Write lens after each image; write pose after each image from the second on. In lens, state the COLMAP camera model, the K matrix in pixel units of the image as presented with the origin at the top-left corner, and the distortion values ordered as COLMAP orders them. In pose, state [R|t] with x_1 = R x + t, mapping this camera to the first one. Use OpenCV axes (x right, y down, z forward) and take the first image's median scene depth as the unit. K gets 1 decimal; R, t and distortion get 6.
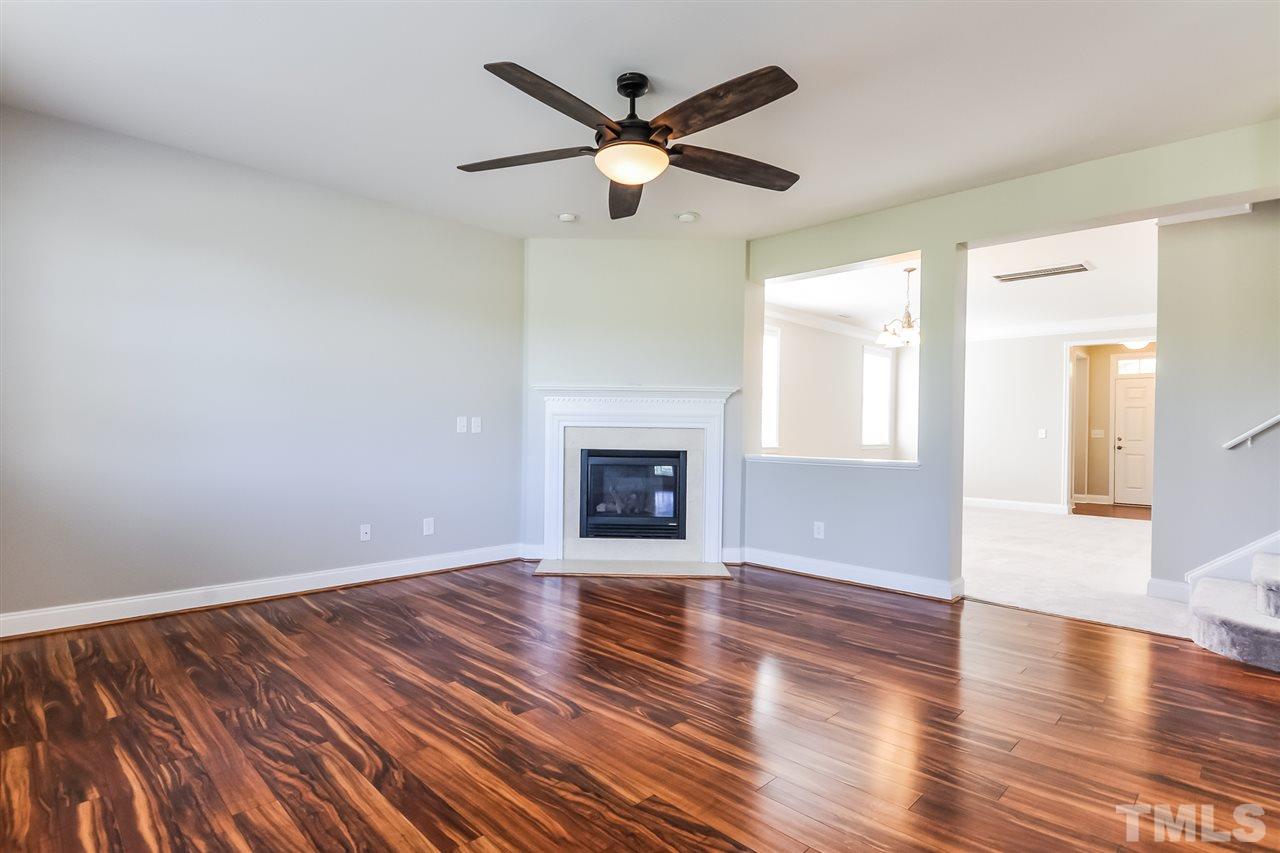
lens RADIAL K [[583.7, 0, 683.8], [0, 583.7, 418.8], [0, 0, 1]] dist [-0.001952, -0.000119]
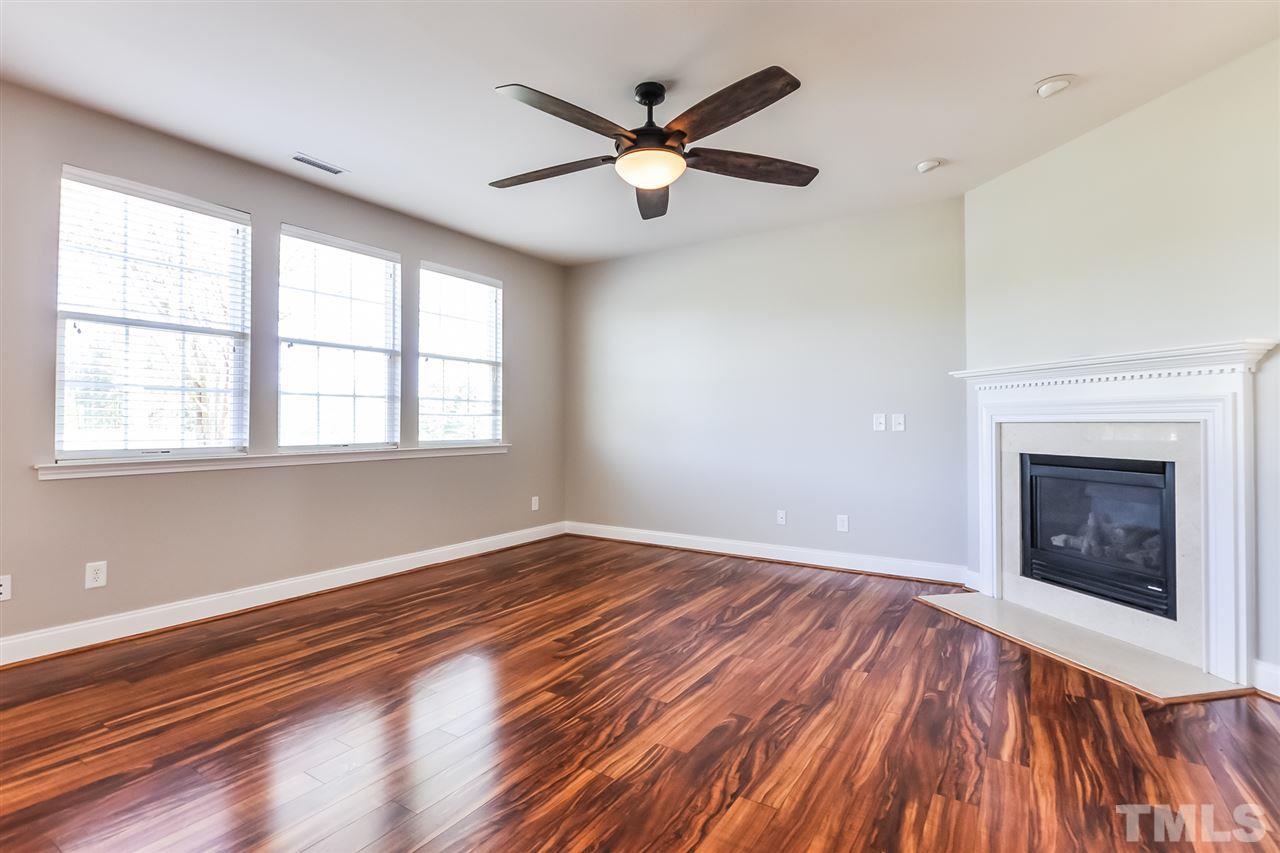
lens RADIAL K [[617.5, 0, 635.8], [0, 617.5, 415.7], [0, 0, 1]] dist [0.003745, 0.000295]
pose [[0.221301, -0.026641, -0.974842, 0.508364], [0.019921, 0.999542, -0.022794, 0.014405], [0.975002, -0.014375, 0.221730, 0.394229]]
